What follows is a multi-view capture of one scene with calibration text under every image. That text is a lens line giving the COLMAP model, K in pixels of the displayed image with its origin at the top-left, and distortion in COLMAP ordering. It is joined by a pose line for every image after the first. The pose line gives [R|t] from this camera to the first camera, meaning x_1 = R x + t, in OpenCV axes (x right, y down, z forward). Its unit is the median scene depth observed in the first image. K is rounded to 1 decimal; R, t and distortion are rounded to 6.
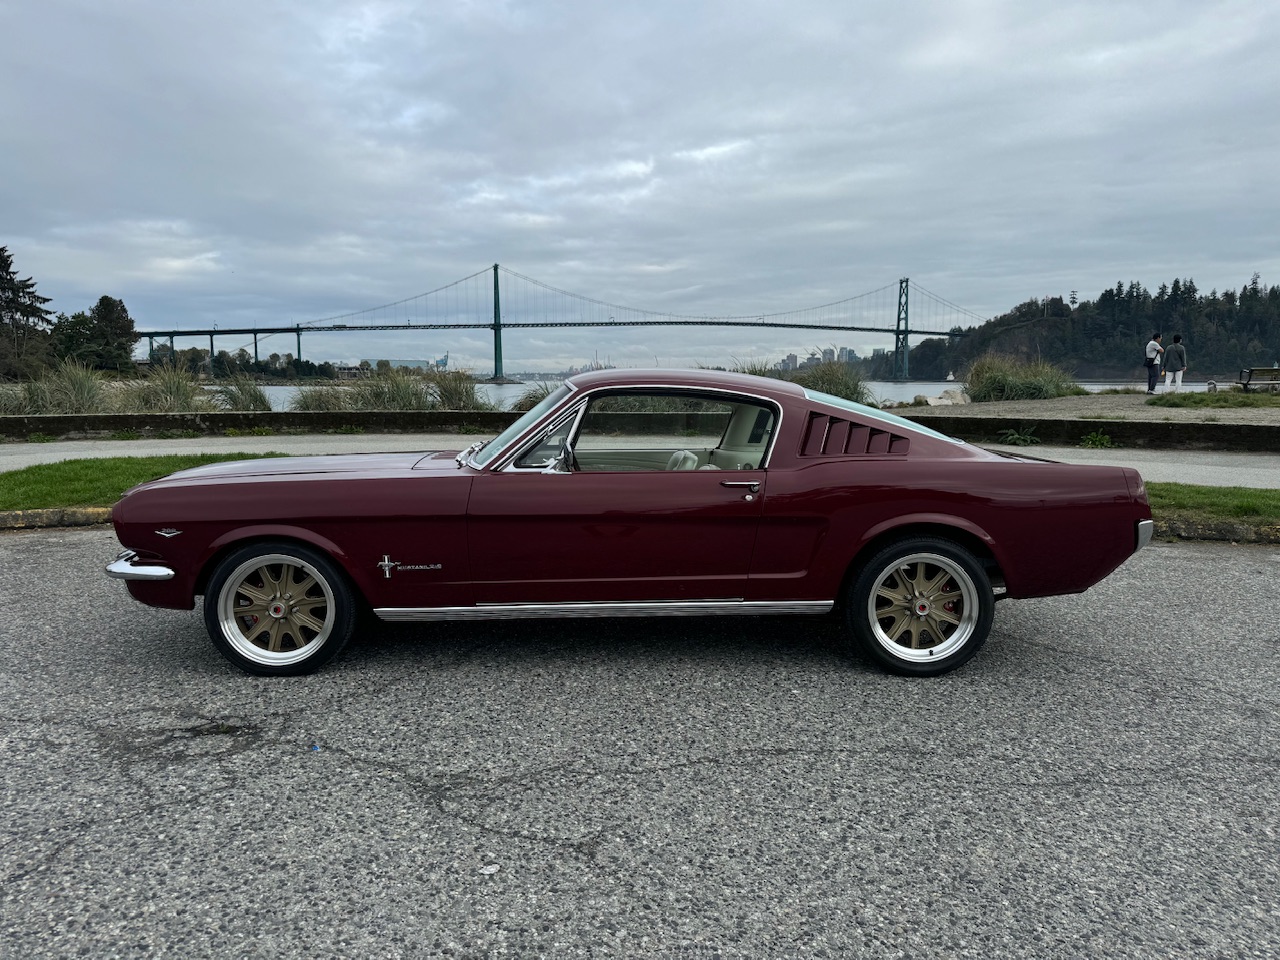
lens RADIAL K [[977.3, 0, 642.0], [0, 977.3, 478.9], [0, 0, 1]] dist [-0.005995, 0.005523]
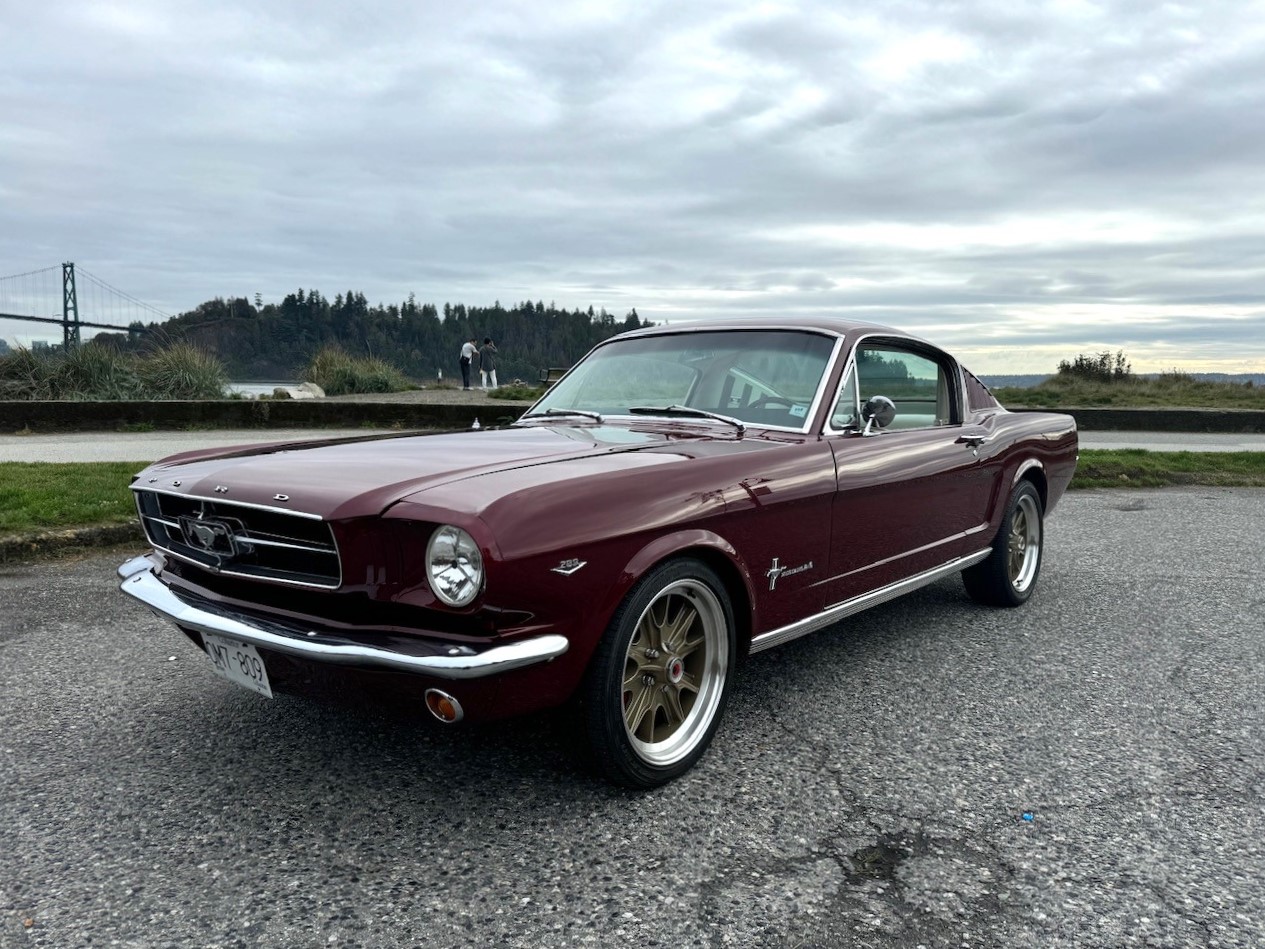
lens RADIAL K [[965.9, 0, 633.4], [0, 965.9, 477.3], [0, 0, 1]] dist [-0.005995, 0.005523]
pose [[0.645878, -0.057088, 0.761303, -0.081274], [0.061766, 0.997839, 0.022423, -0.000141], [-0.760938, 0.032540, 0.648008, 0.060063]]
